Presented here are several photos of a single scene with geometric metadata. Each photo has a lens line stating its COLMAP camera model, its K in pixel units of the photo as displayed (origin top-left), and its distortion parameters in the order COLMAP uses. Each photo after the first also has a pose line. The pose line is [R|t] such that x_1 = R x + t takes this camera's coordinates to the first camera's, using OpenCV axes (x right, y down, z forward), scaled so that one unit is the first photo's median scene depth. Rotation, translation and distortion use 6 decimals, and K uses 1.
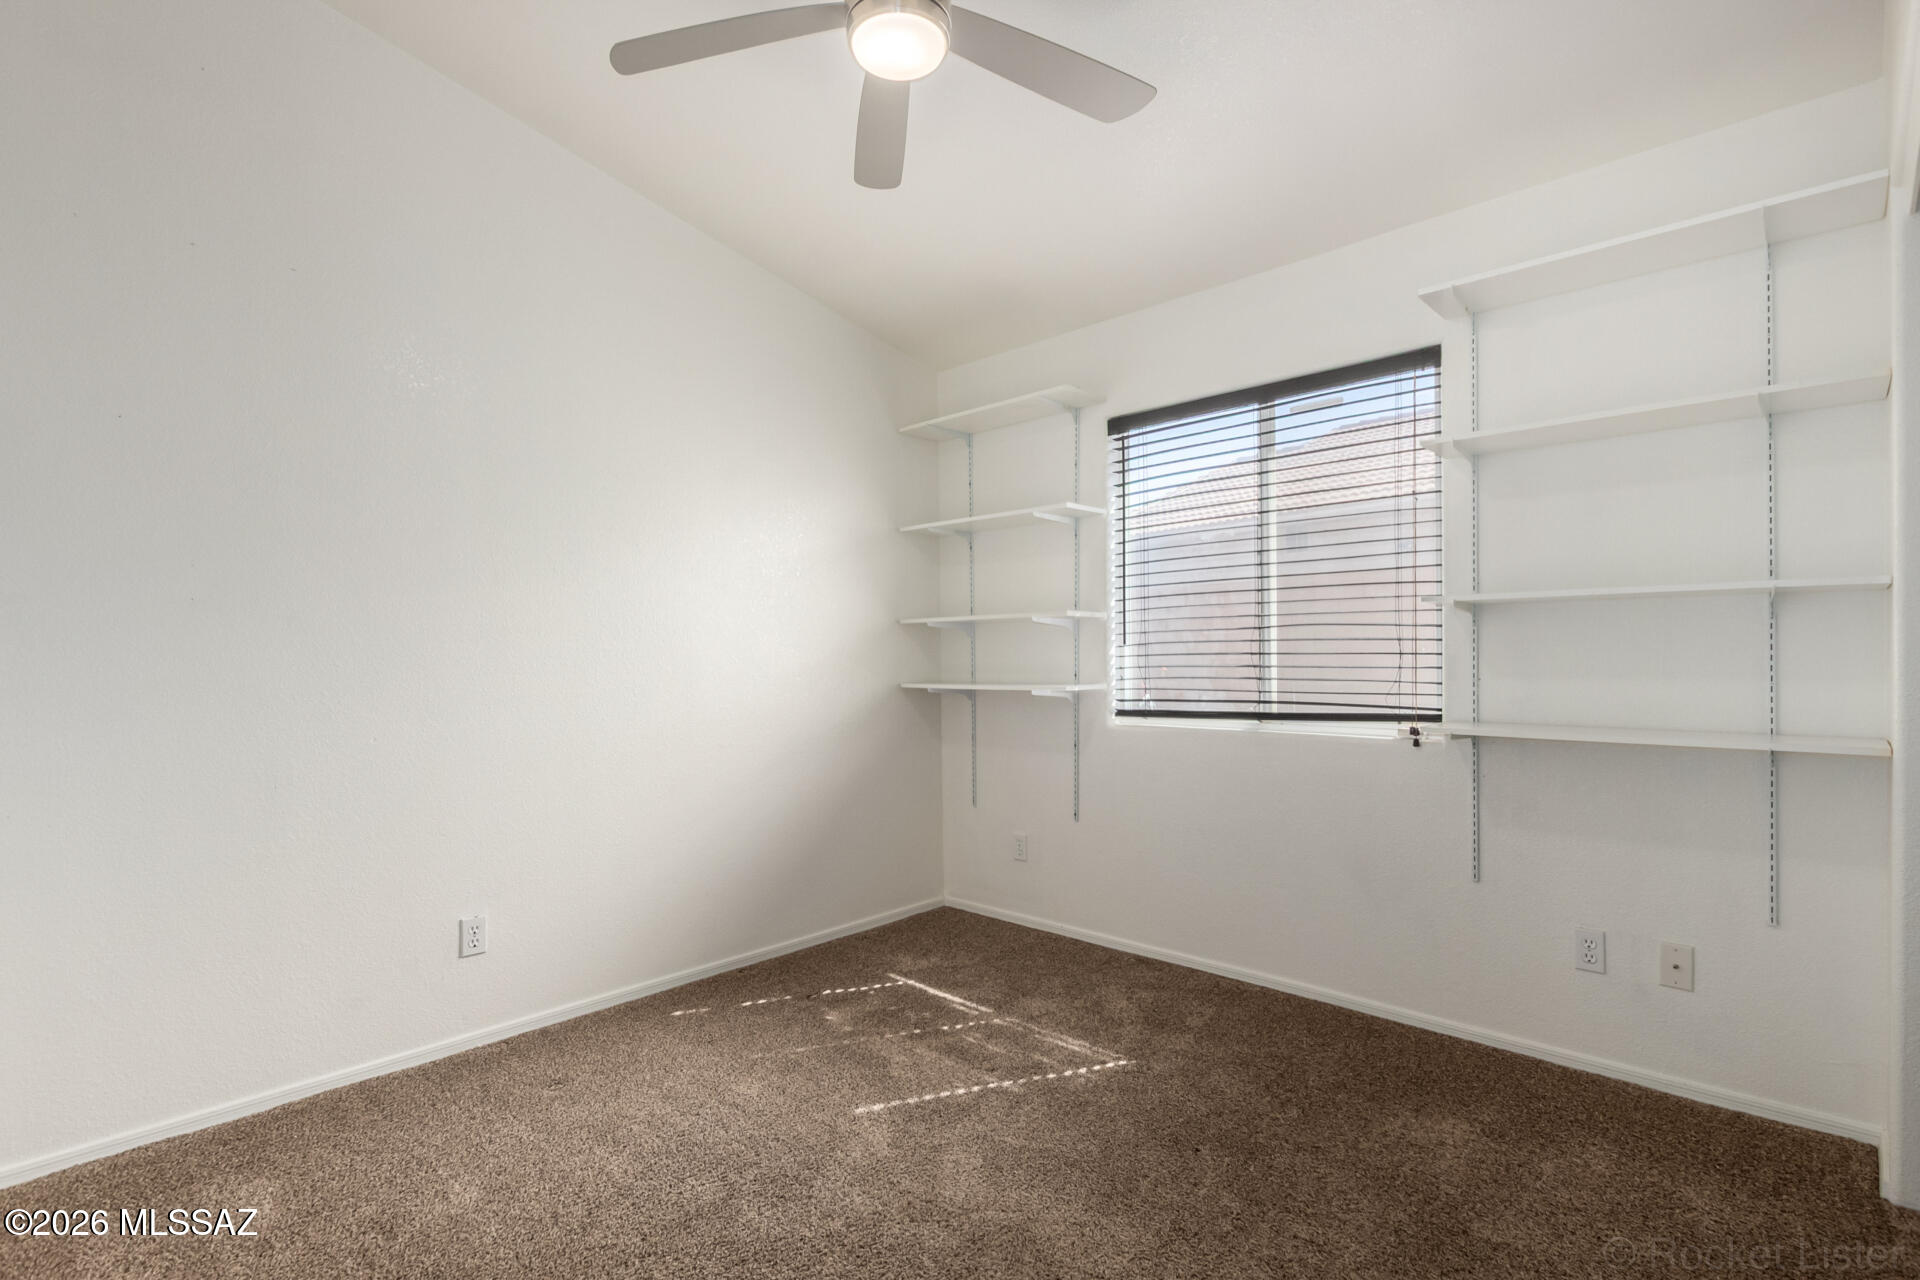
lens RADIAL K [[868.2, 0, 961.6], [0, 868.2, 651.7], [0, 0, 1]] dist [0.002936, -0.000042]
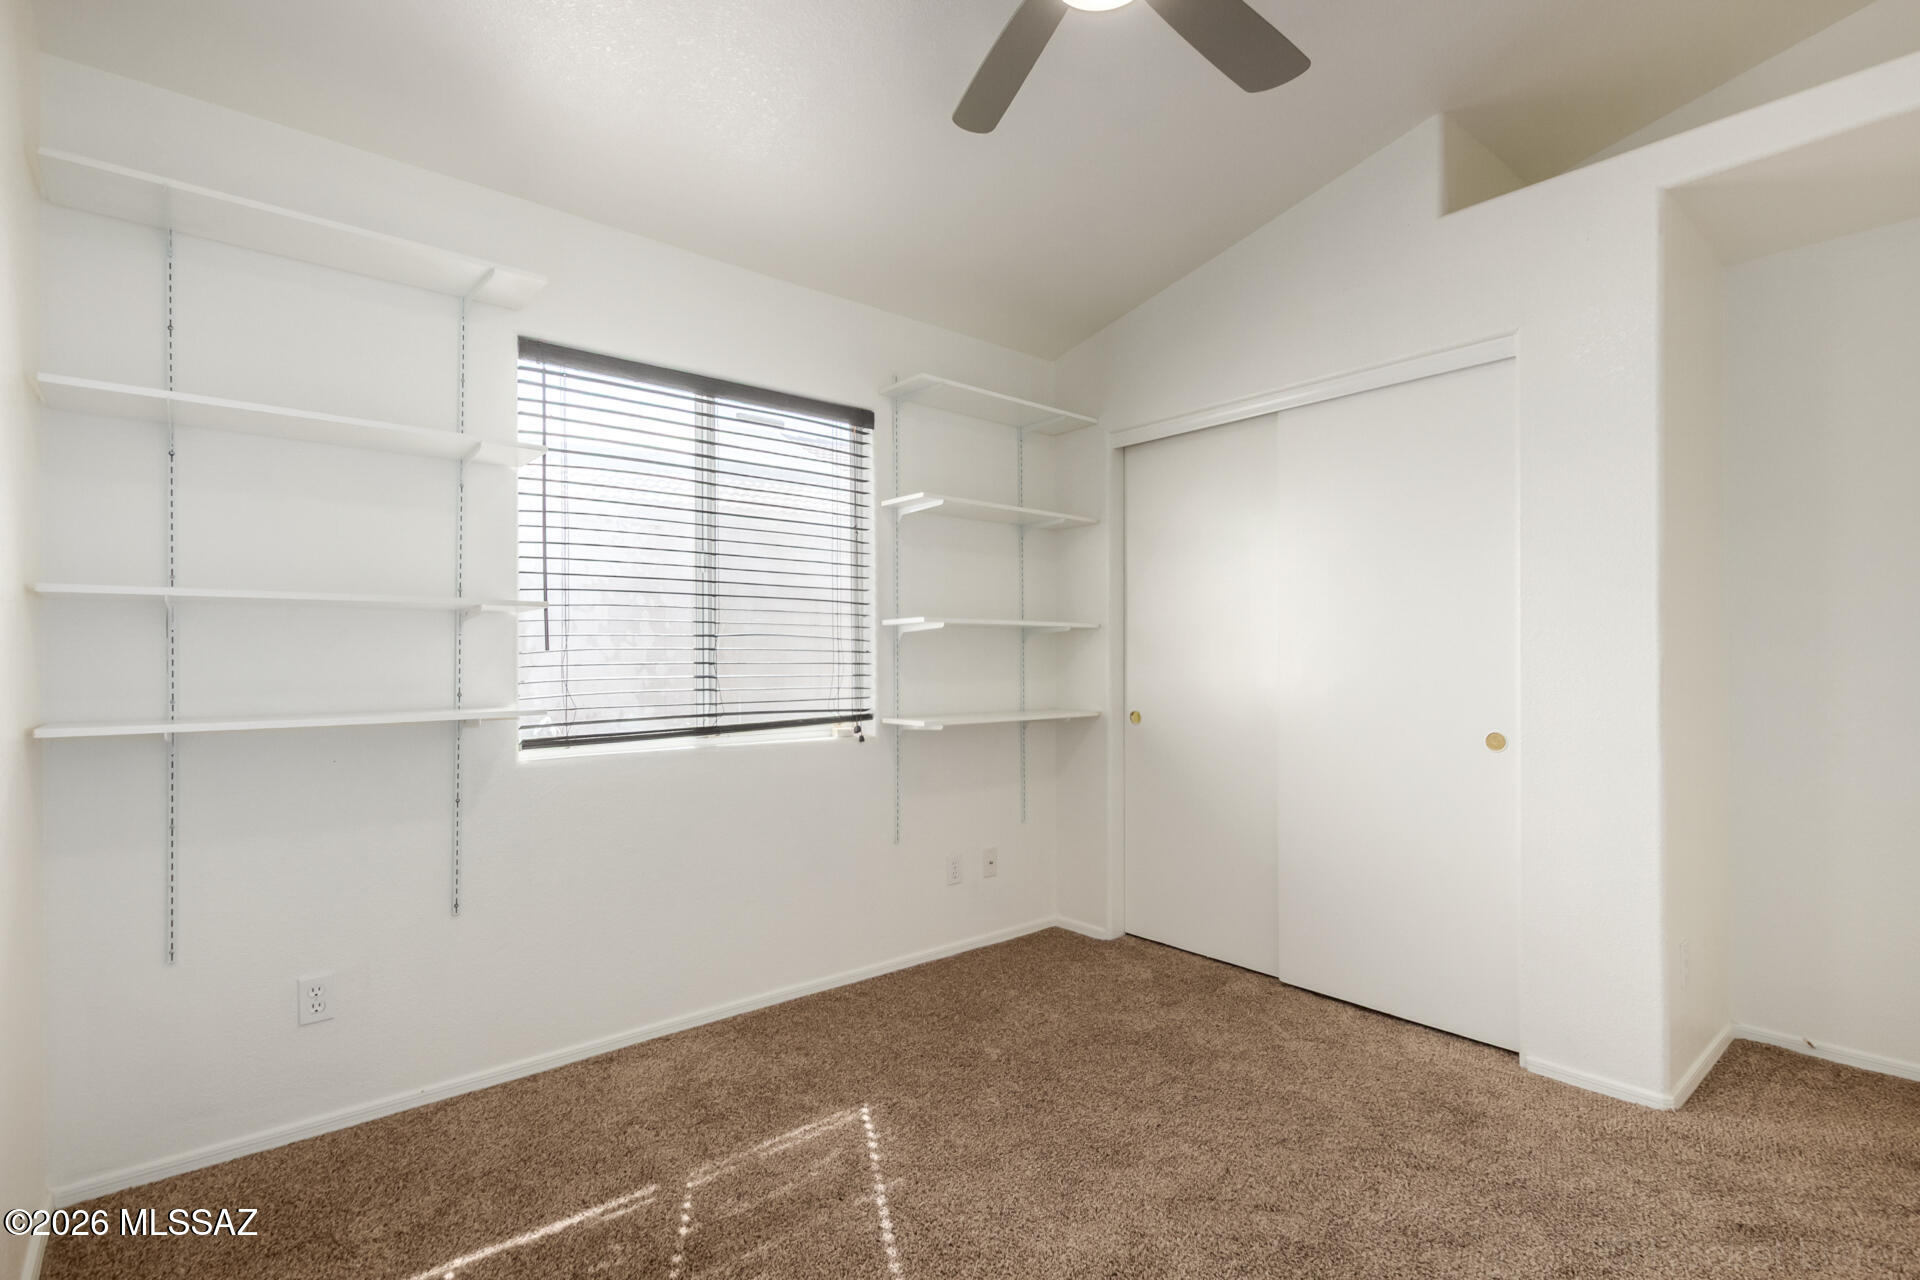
lens RADIAL K [[922.3, 0, 961.8], [0, 922.3, 644.9], [0, 0, 1]] dist [0.020673, -0.000443]
pose [[0.117228, 0.022112, 0.992859, -0.612091], [-0.003803, 0.999755, -0.021816, 0.003094], [-0.993098, -0.001219, 0.117283, 0.614592]]
